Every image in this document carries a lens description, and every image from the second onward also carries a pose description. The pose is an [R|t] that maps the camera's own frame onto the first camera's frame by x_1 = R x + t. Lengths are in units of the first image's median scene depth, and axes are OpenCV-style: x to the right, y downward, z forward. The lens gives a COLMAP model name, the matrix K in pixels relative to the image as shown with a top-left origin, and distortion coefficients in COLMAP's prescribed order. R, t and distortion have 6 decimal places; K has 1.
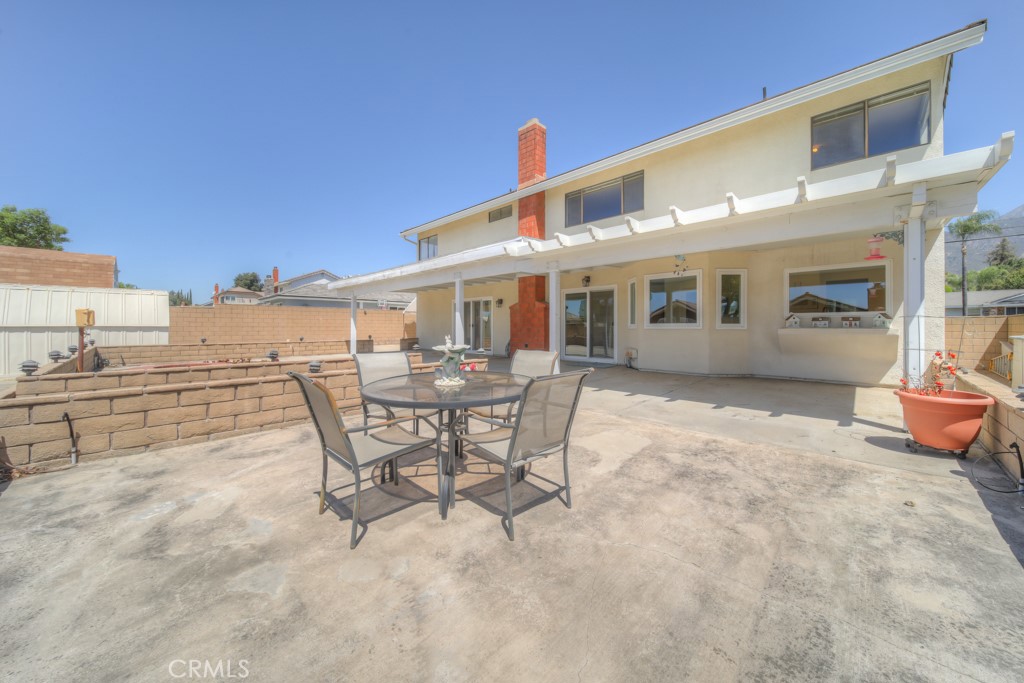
lens RADIAL K [[365.0, 0, 510.2], [0, 365.0, 326.3], [0, 0, 1]] dist [-0.000414, -0.000365]
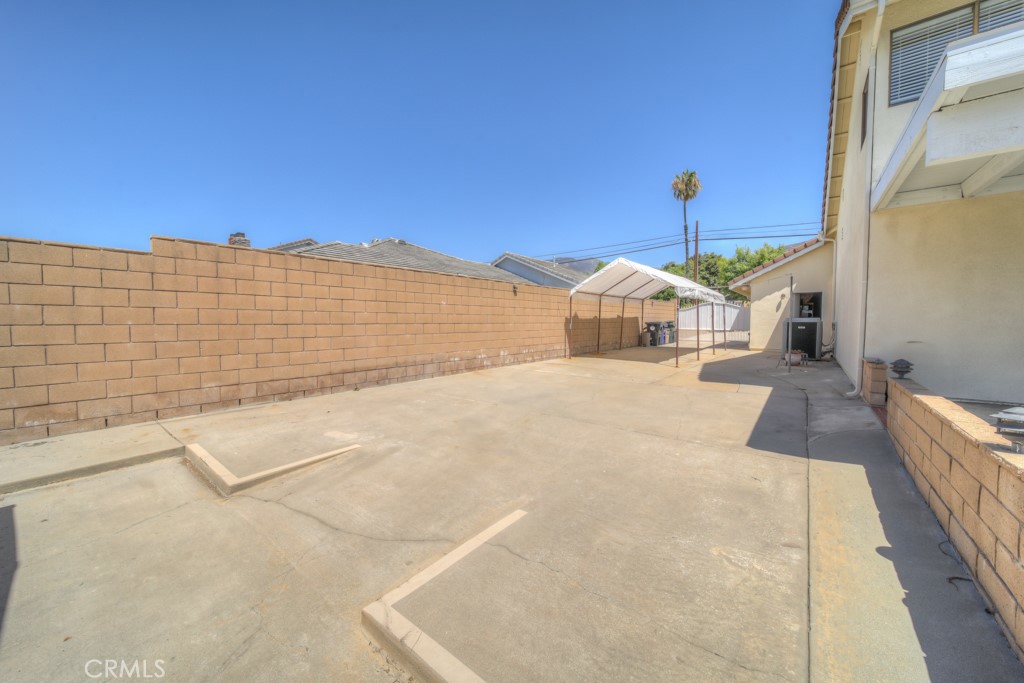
lens RADIAL K [[366.7, 0, 509.1], [0, 366.7, 332.6], [0, 0, 1]] dist [0.000369, -0.000040]
pose [[0.994713, -0.004886, 0.102579, -0.881336], [0.001394, 0.999418, 0.034089, -0.002026], [-0.102686, -0.033766, 0.994141, 1.073079]]
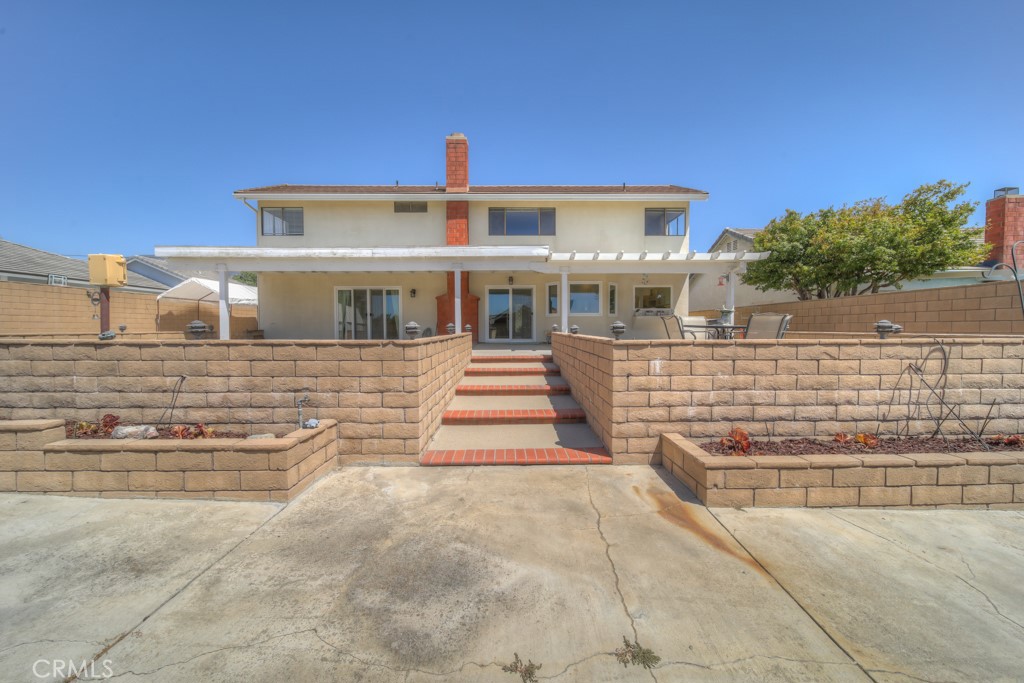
lens RADIAL K [[366.7, 0, 509.1], [0, 366.7, 332.6], [0, 0, 1]] dist [0.000369, -0.000040]
pose [[0.714510, -0.010210, 0.699551, -0.630922], [-0.001264, 0.999873, 0.015884, 0.035729], [-0.699624, -0.012233, 0.714406, 0.064674]]
